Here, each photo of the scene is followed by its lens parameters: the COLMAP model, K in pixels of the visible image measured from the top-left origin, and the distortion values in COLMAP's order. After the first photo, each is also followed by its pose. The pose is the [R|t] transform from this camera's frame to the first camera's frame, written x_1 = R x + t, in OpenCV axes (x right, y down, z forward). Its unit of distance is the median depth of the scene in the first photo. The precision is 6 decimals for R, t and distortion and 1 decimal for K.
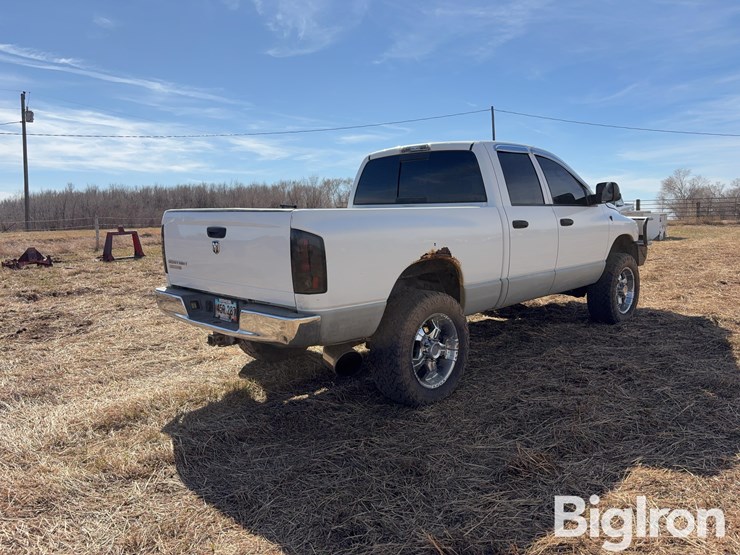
lens RADIAL K [[560.3, 0, 377.1], [0, 560.3, 275.2], [0, 0, 1]] dist [0.055097, -0.061095]
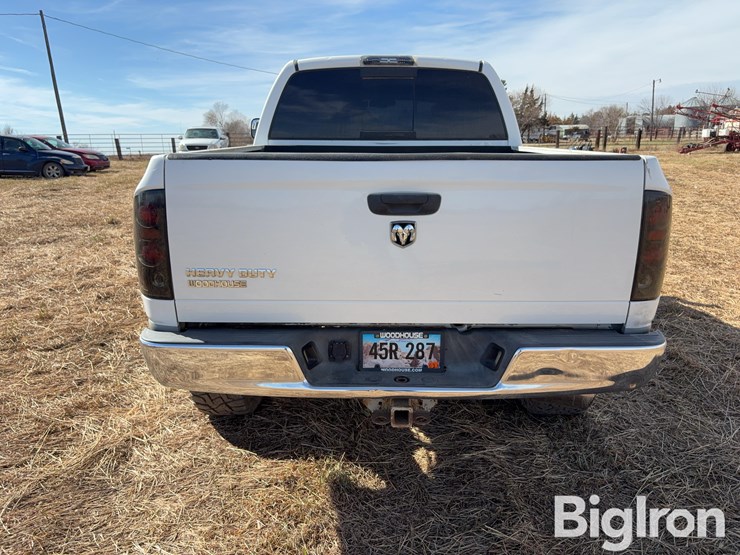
lens RADIAL K [[560.3, 0, 372.1], [0, 560.3, 276.4], [0, 0, 1]] dist [0.055097, -0.061095]
pose [[0.723010, -0.152925, 0.673699, -0.510699], [0.071463, 0.986516, 0.147239, -0.069398], [-0.687131, -0.058311, 0.724189, 0.526349]]
